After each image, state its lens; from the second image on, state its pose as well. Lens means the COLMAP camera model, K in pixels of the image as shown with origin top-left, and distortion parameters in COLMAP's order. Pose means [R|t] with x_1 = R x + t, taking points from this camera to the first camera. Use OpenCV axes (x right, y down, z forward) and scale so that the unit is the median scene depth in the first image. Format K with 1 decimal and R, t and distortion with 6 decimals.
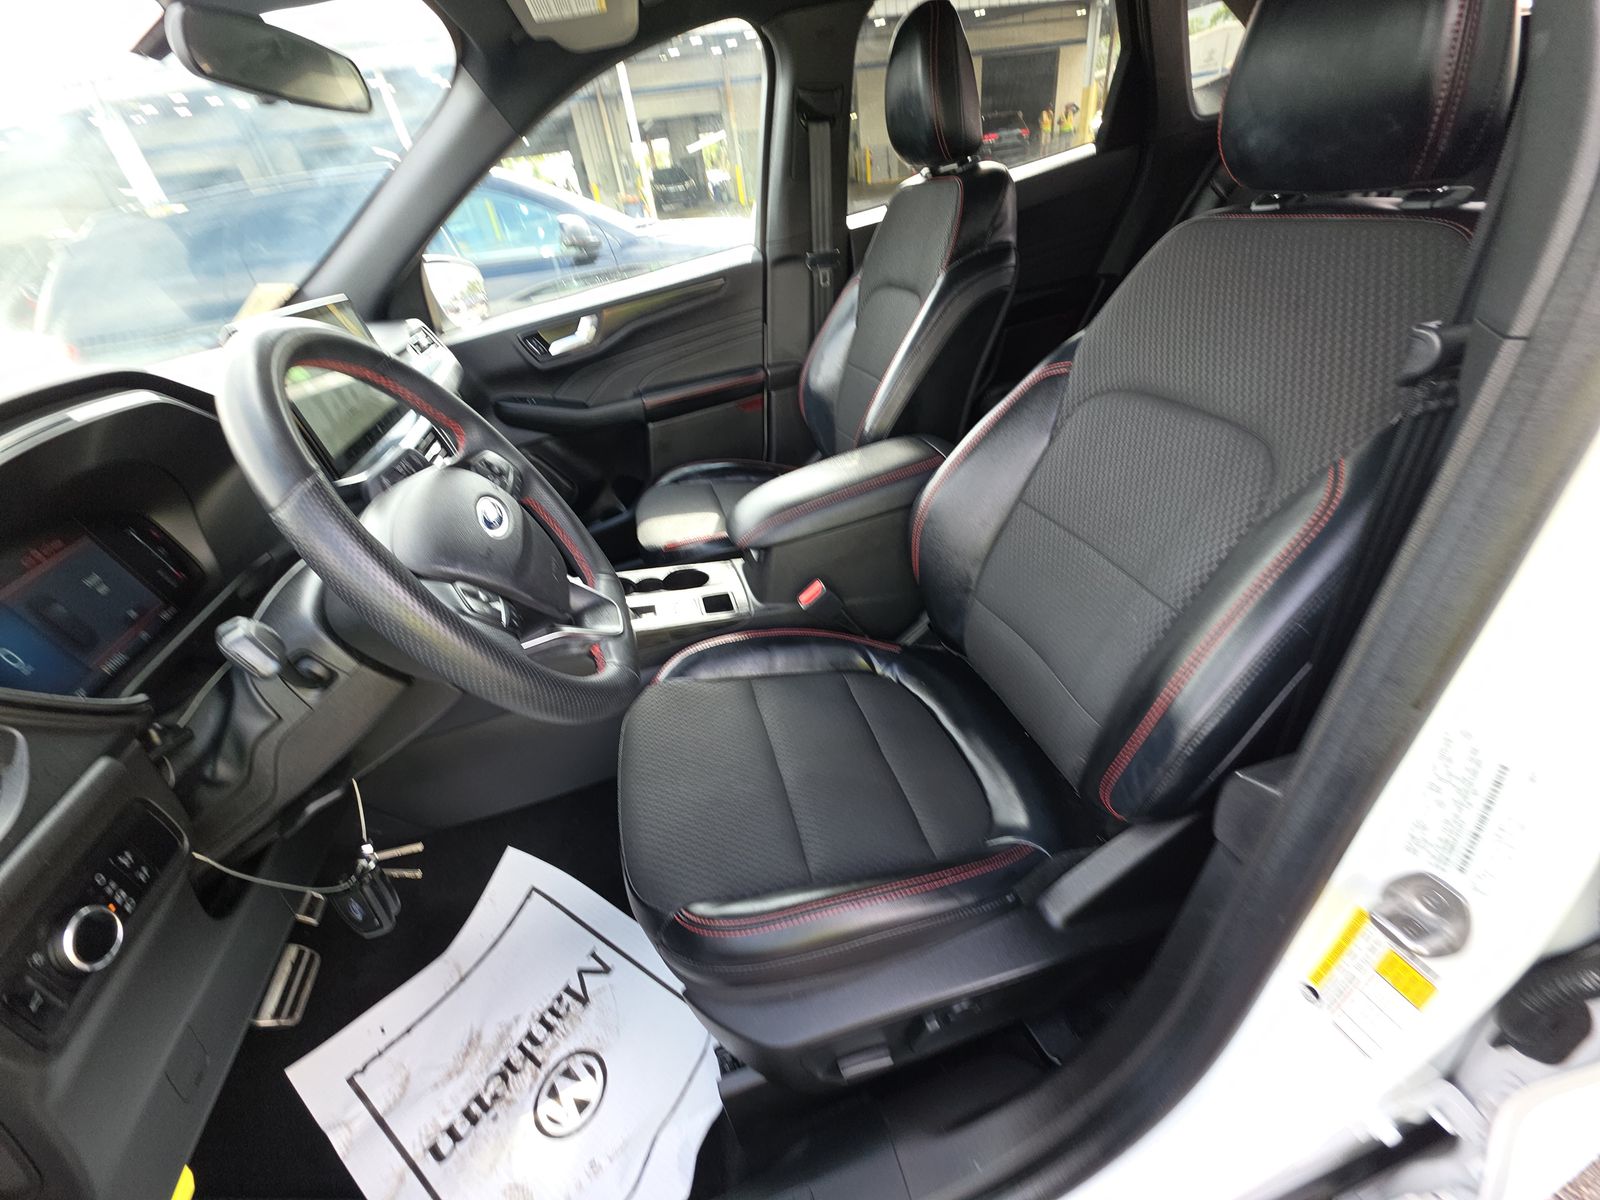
lens RADIAL K [[632.8, 0, 802.6], [0, 632.8, 605.6], [0, 0, 1]] dist [-0.002666, -0.000558]
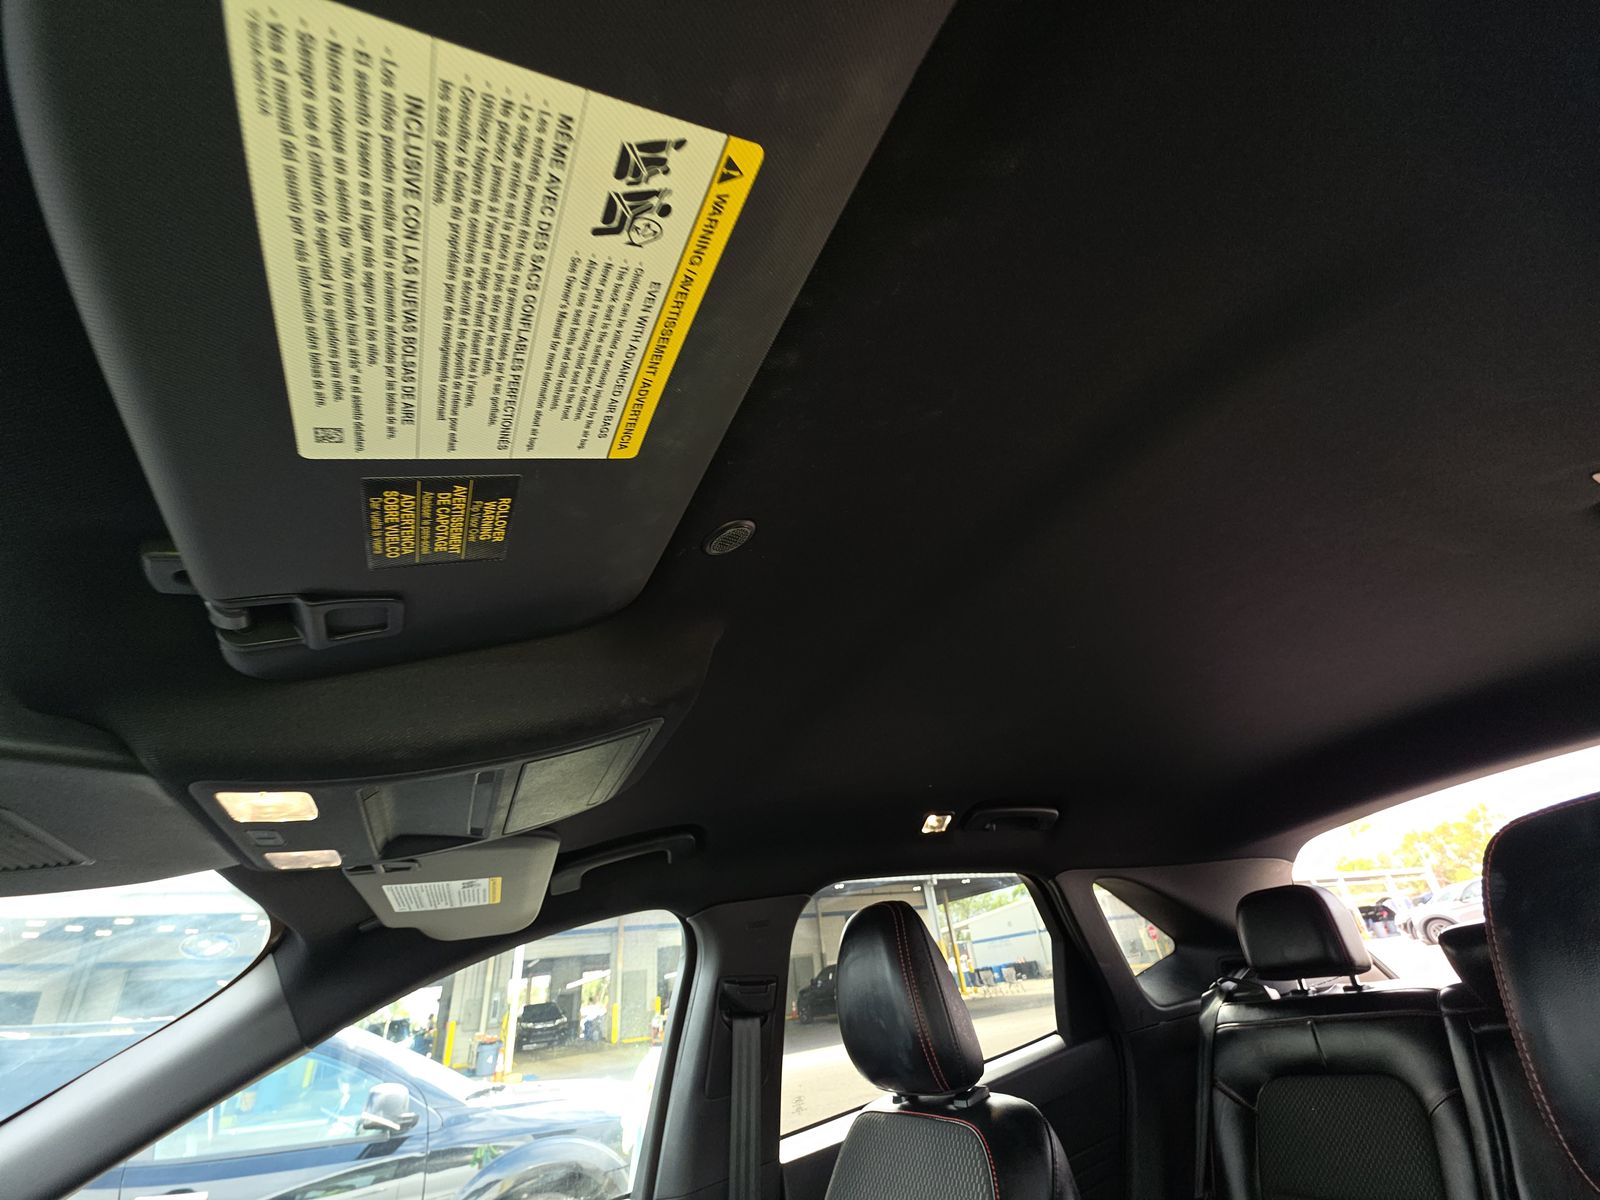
lens RADIAL K [[632.8, 0, 802.6], [0, 632.8, 605.6], [0, 0, 1]] dist [-0.002666, -0.000558]
pose [[0.986736, 0.094007, 0.132342, -0.020689], [0.084525, 0.398485, -0.913272, -0.089441], [-0.138591, 0.912344, 0.385254, 0.080016]]
